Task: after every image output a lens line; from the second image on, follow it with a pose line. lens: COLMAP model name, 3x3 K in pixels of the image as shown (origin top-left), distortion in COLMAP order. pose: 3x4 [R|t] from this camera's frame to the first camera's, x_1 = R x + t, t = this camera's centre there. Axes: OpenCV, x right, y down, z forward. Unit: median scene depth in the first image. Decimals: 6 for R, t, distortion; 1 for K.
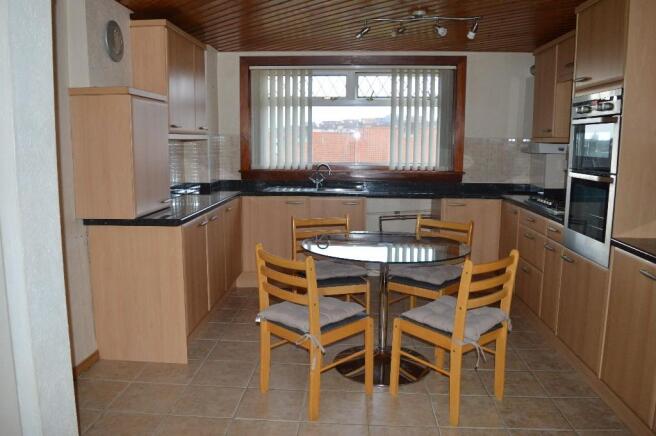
lens RADIAL K [[534.2, 0, 328.0], [0, 534.2, 218.0], [0, 0, 1]] dist [-0.063100, 0.000151]
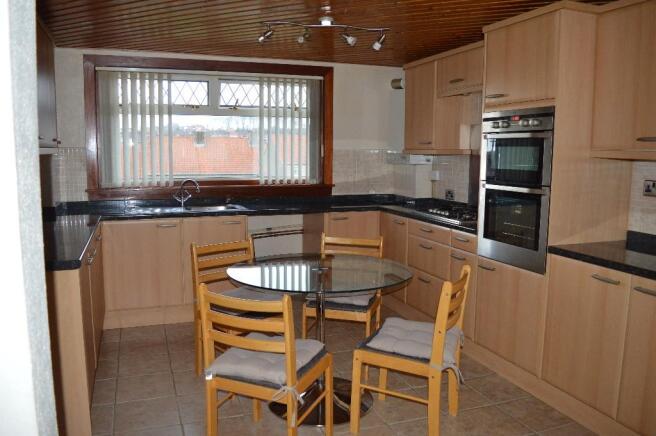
lens RADIAL K [[534.2, 0, 328.0], [0, 534.2, 218.0], [0, 0, 1]] dist [-0.063100, 0.000151]
pose [[0.919786, -0.050900, 0.389106, -0.147065], [0.057292, 0.998346, -0.004833, -0.020424], [-0.388217, 0.026738, 0.921180, 0.096403]]
